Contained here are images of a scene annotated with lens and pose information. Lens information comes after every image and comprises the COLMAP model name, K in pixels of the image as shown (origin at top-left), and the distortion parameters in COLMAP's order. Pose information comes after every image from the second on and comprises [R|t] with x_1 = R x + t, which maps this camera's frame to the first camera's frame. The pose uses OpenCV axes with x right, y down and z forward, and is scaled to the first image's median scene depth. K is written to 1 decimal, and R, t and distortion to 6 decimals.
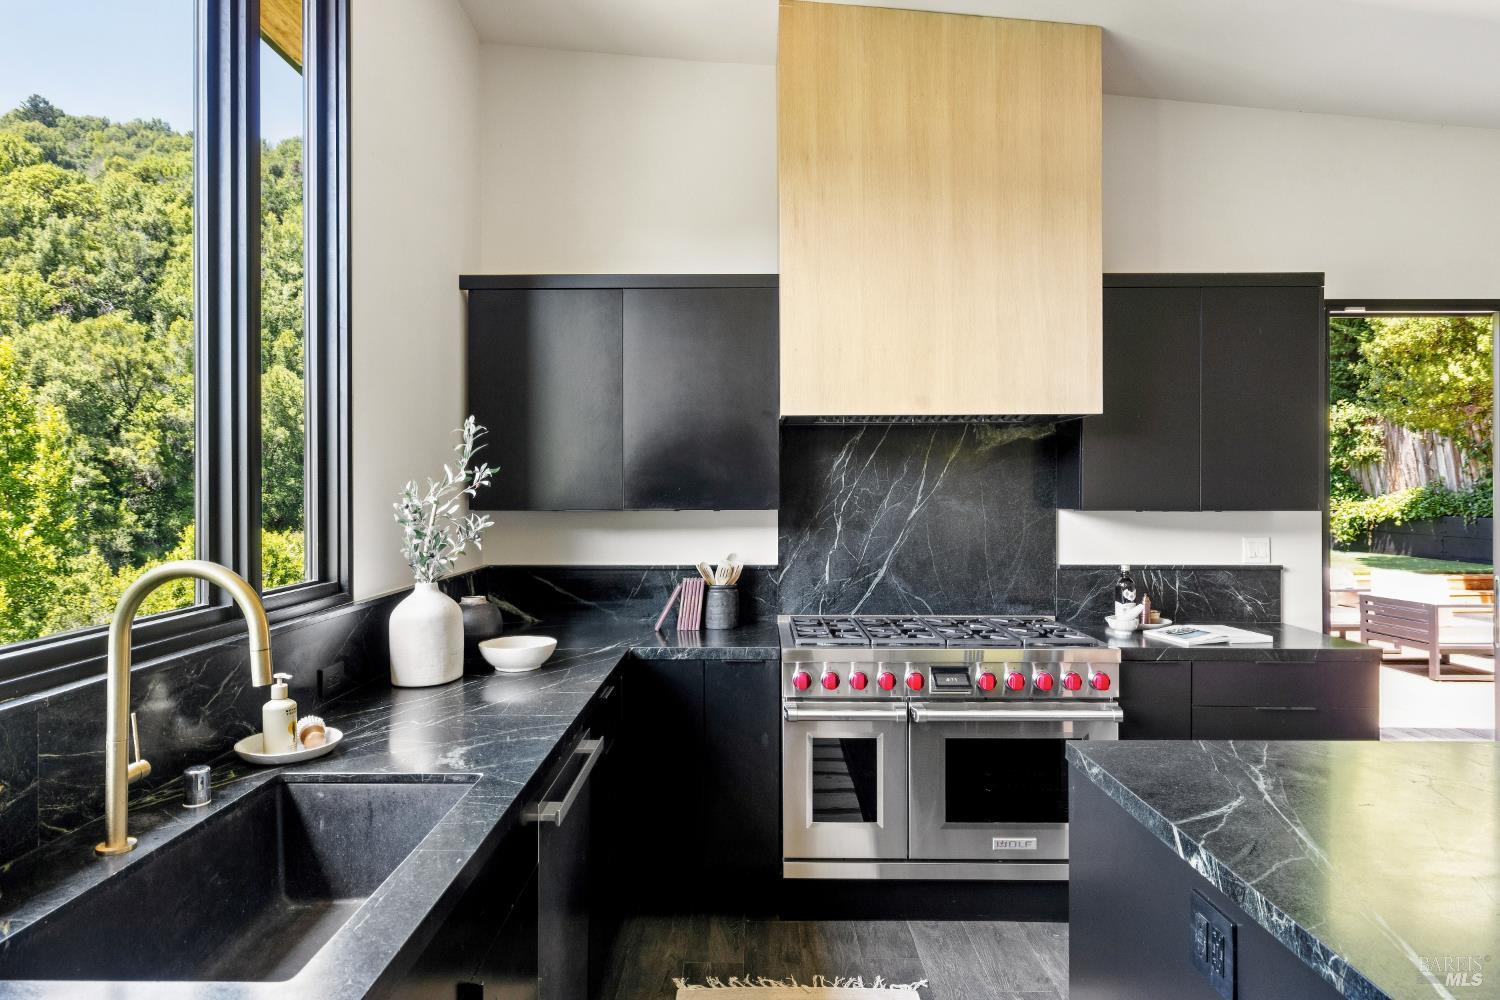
lens RADIAL K [[865.8, 0, 747.7], [0, 865.8, 488.0], [0, 0, 1]] dist [0.000943, 0.000157]
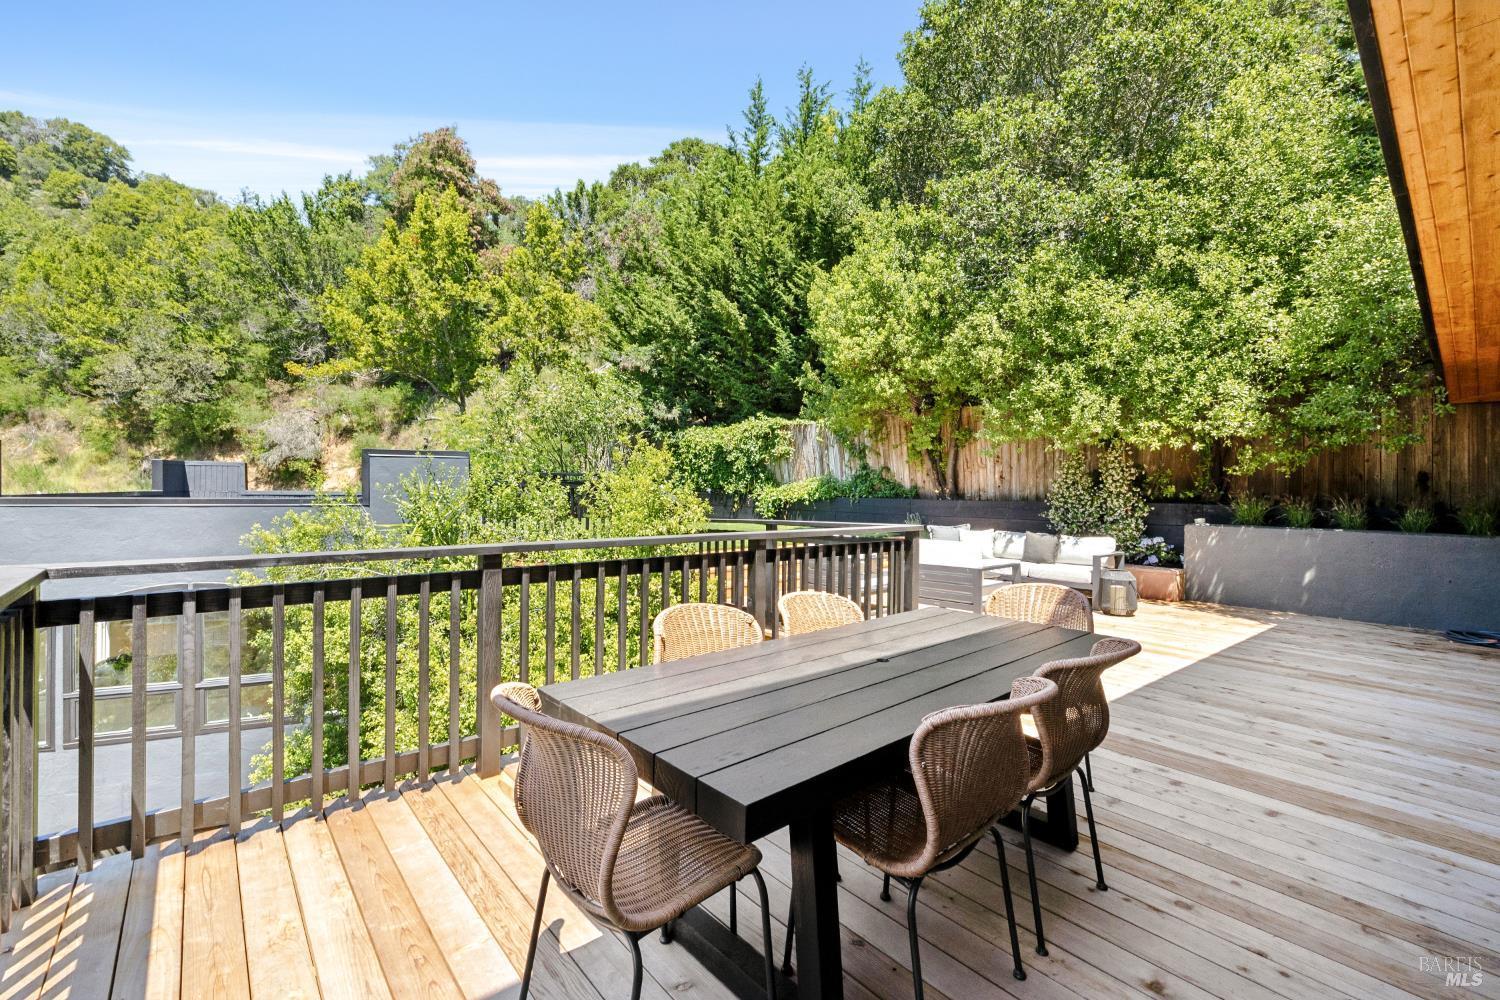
lens RADIAL K [[631.6, 0, 743.0], [0, 631.6, 488.9], [0, 0, 1]] dist [0.002425, -0.000214]
pose [[0.754708, 0.008765, 0.656003, 0.025826], [-0.013374, 0.999909, 0.002025, 0.016097], [-0.655925, -0.010302, 0.754756, 0.289542]]
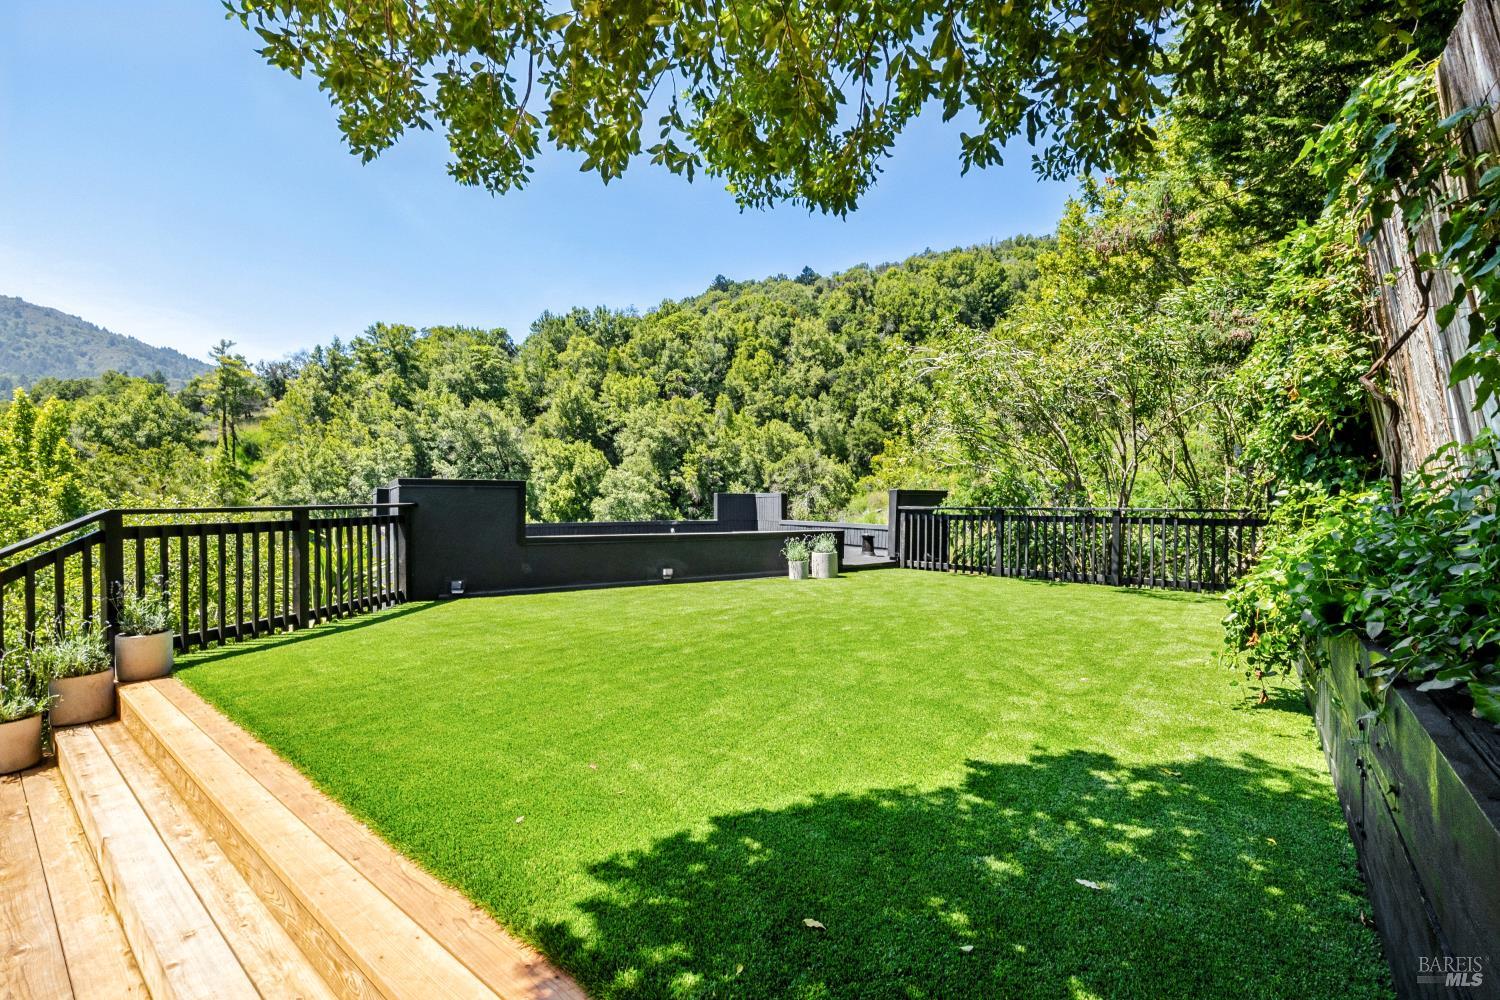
lens RADIAL K [[646.0, 0, 745.7], [0, 646.0, 498.4], [0, 0, 1]] dist [0.001512, 0.000160]
pose [[0.774288, 0.000976, -0.632832, 0.671970], [-0.006168, 0.999963, -0.006004, 0.003378], [0.632803, 0.008552, 0.774266, 0.691236]]
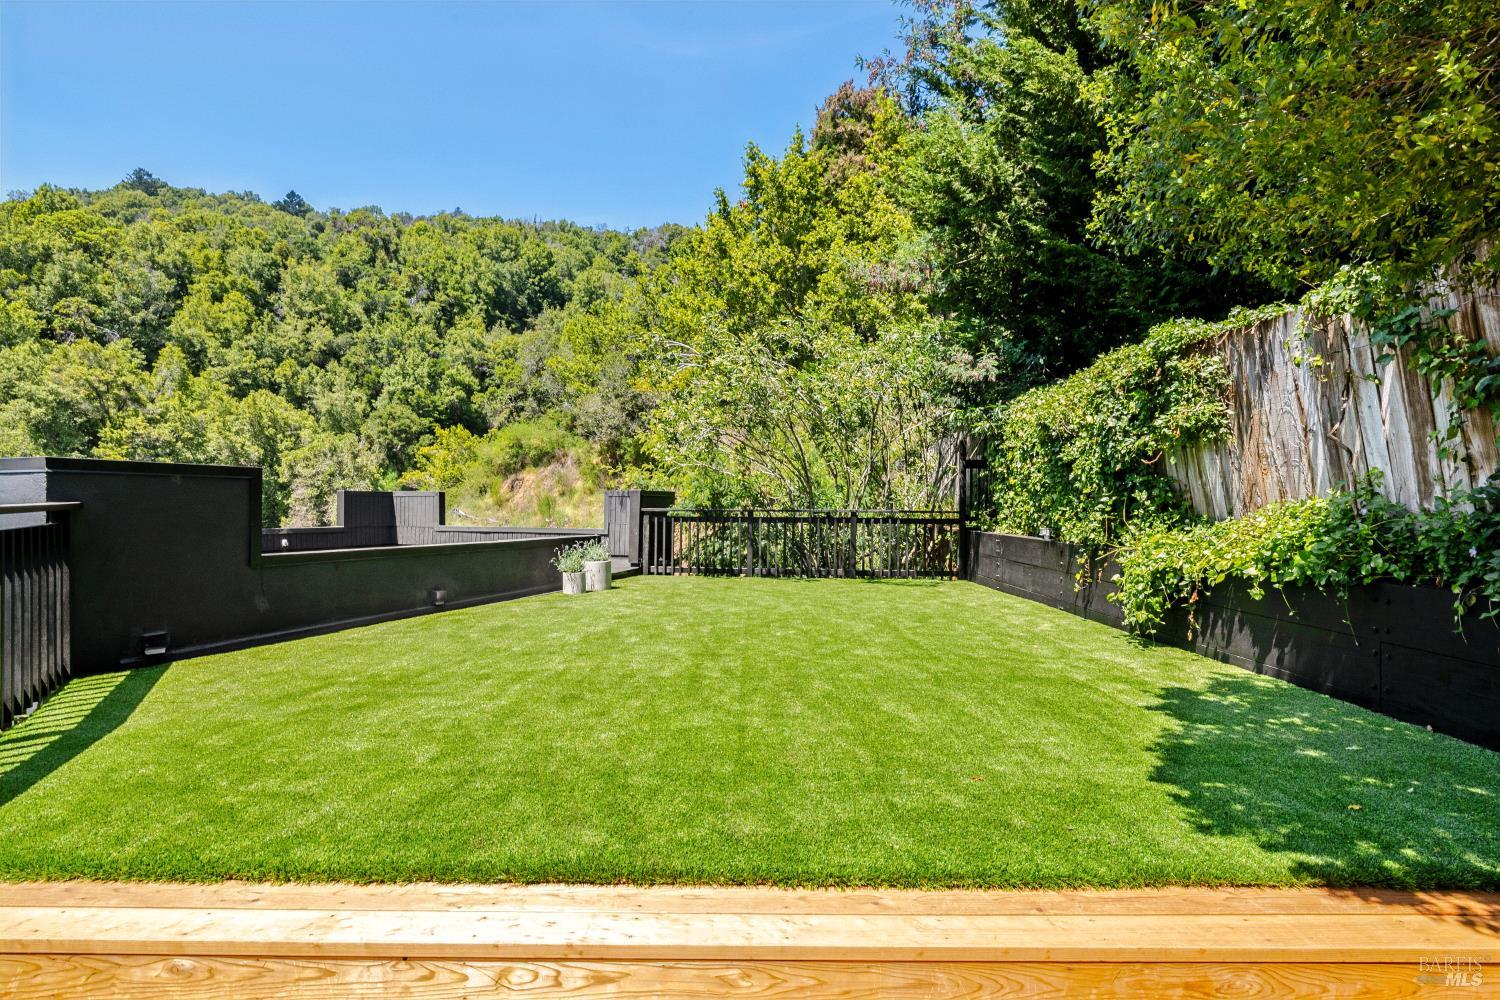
lens RADIAL K [[722.3, 0, 750.0], [0, 722.3, 500.0], [0, 0, 1]] dist [-0.000463, 0.000326]
pose [[0.999859, 0.008038, -0.014738, 0.481779], [-0.008180, 0.999920, -0.009612, 0.004254], [0.014660, 0.009731, 0.999845, 0.613997]]
